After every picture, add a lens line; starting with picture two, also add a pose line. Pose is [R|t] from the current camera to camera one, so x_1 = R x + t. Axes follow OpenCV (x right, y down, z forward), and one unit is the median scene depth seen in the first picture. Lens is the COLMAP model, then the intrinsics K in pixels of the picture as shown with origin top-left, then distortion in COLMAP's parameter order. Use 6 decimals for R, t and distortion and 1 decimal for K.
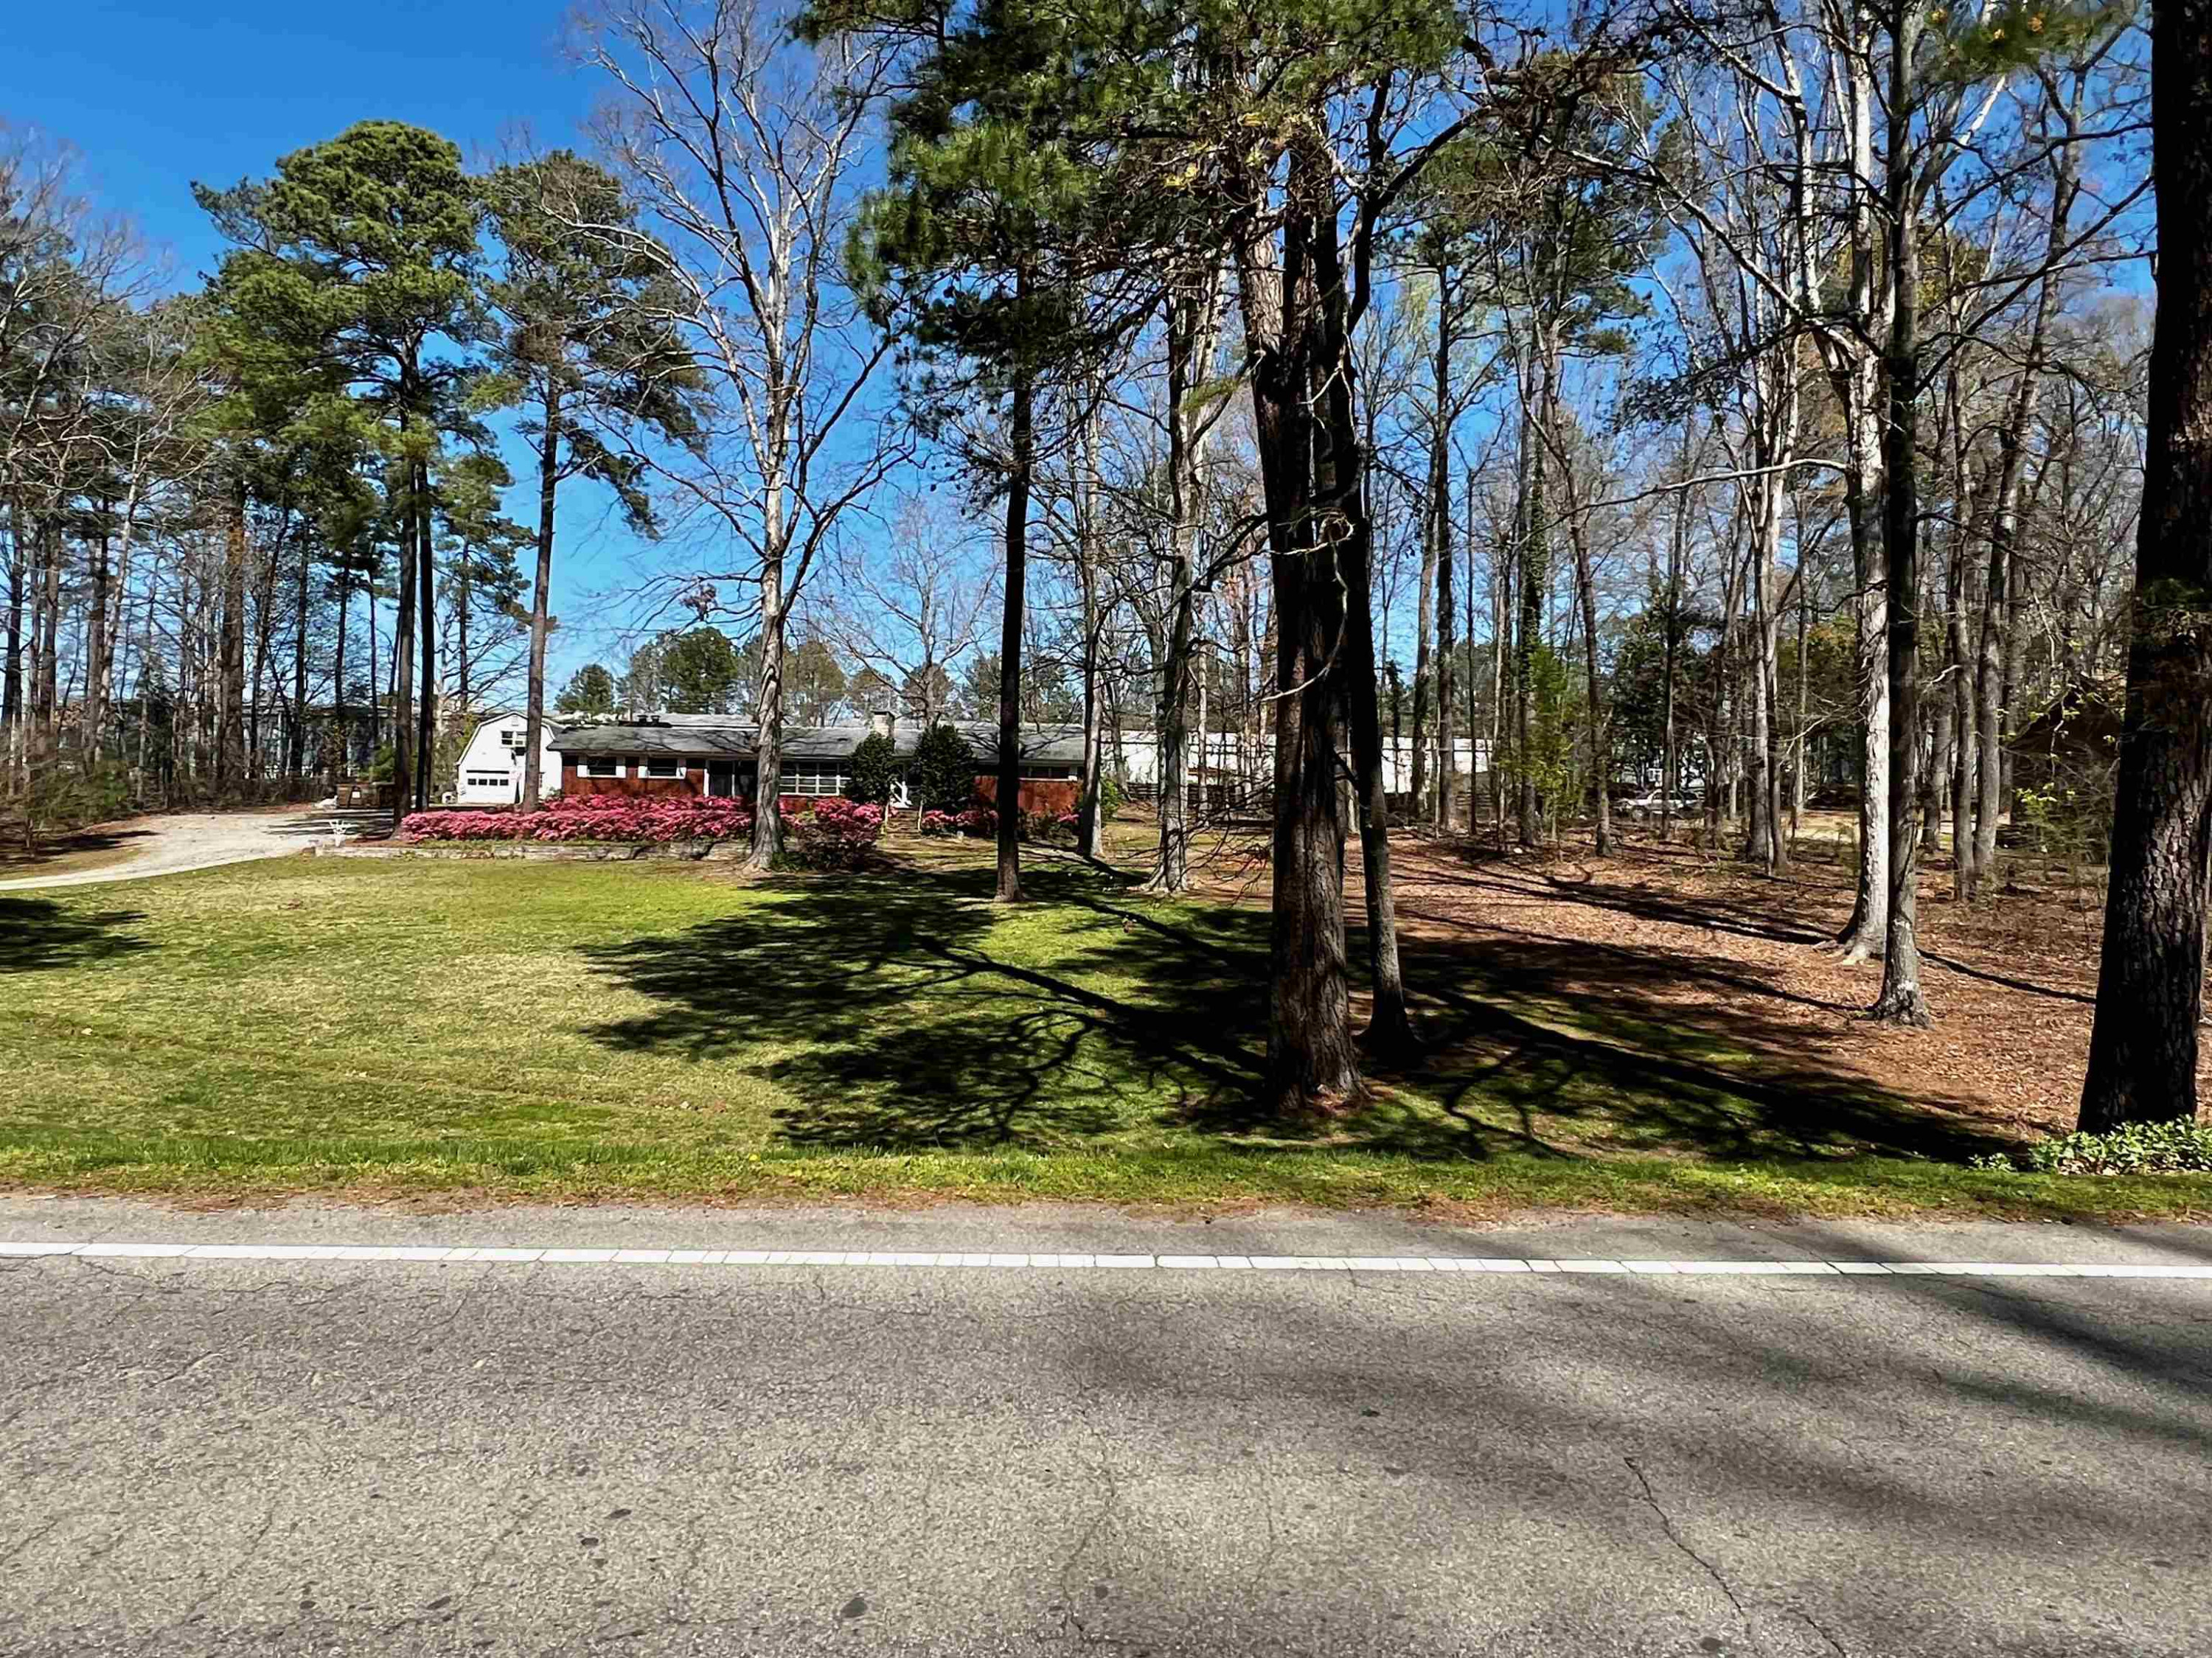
lens RADIAL K [[1705.9, 0, 1110.8], [0, 1705.9, 837.7], [0, 0, 1]] dist [0.005981, 0.011051]
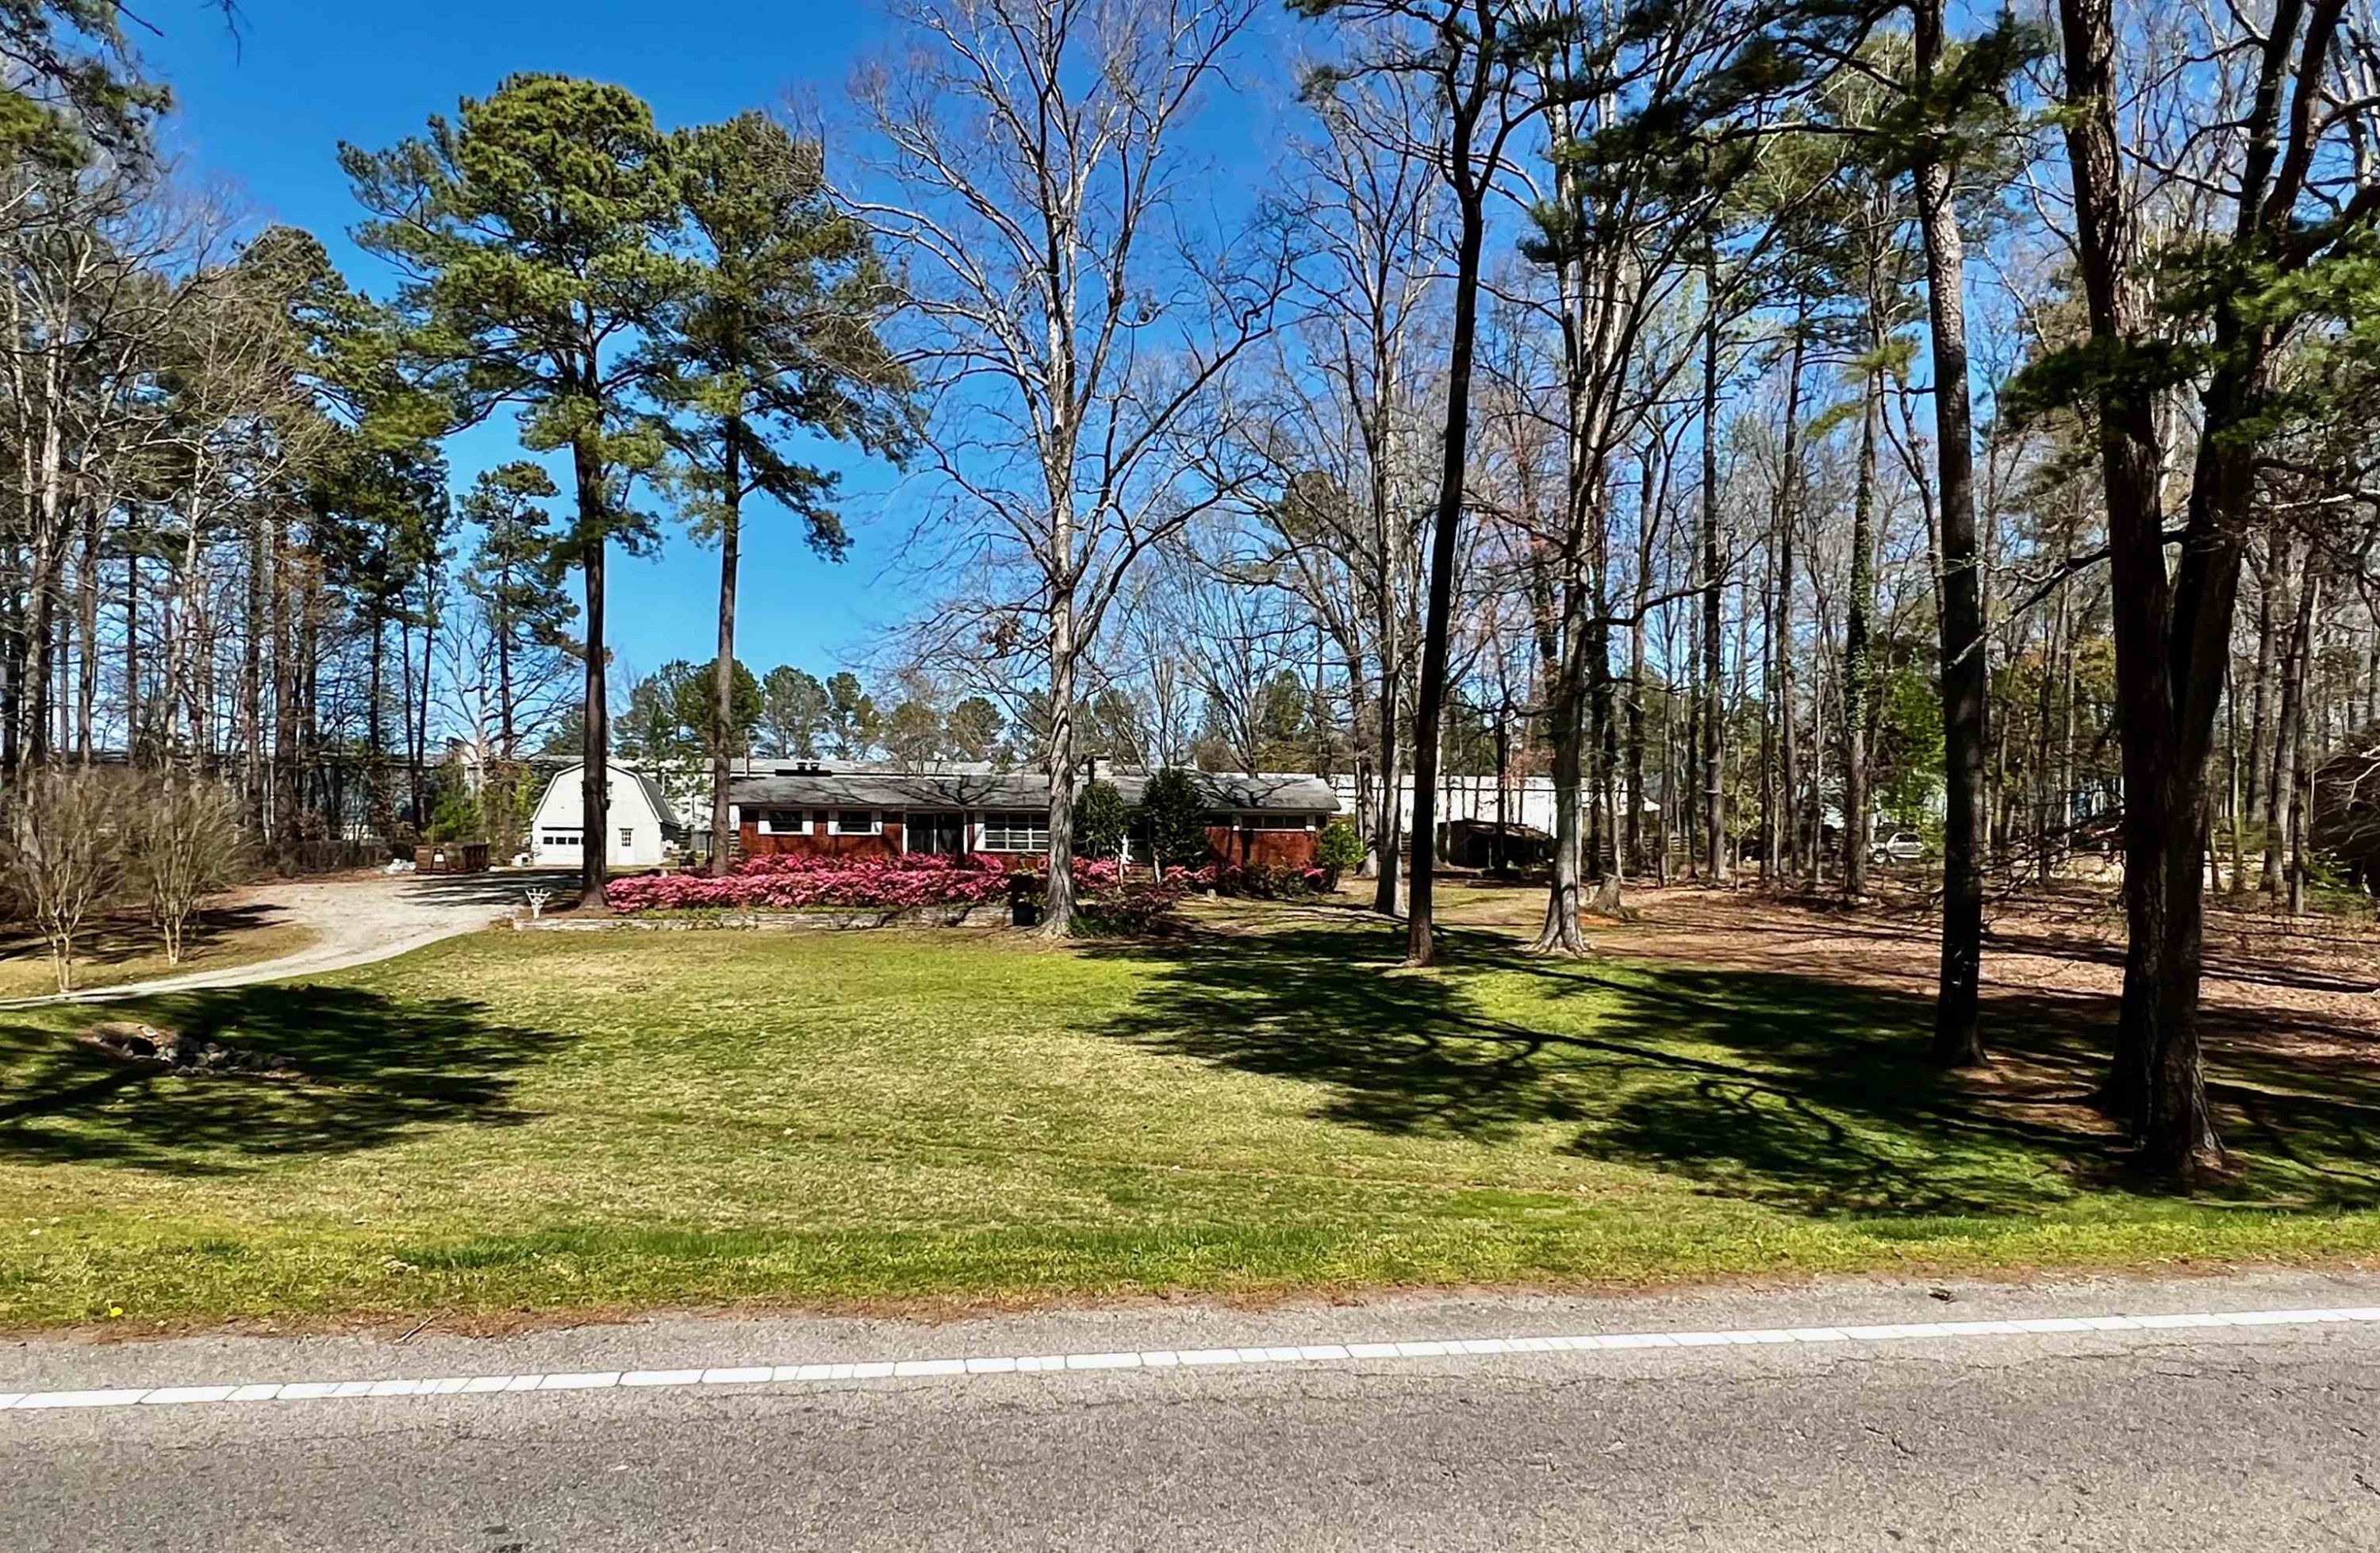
lens RADIAL K [[1924.7, 0, 1191.4], [0, 1924.7, 956.5], [0, 0, 1]] dist [0.005088, 0.000108]
pose [[0.993787, -0.020715, 0.109351, -0.225869], [0.016836, 0.999200, 0.036277, -0.005609], [-0.110015, -0.034210, 0.993341, -0.013060]]
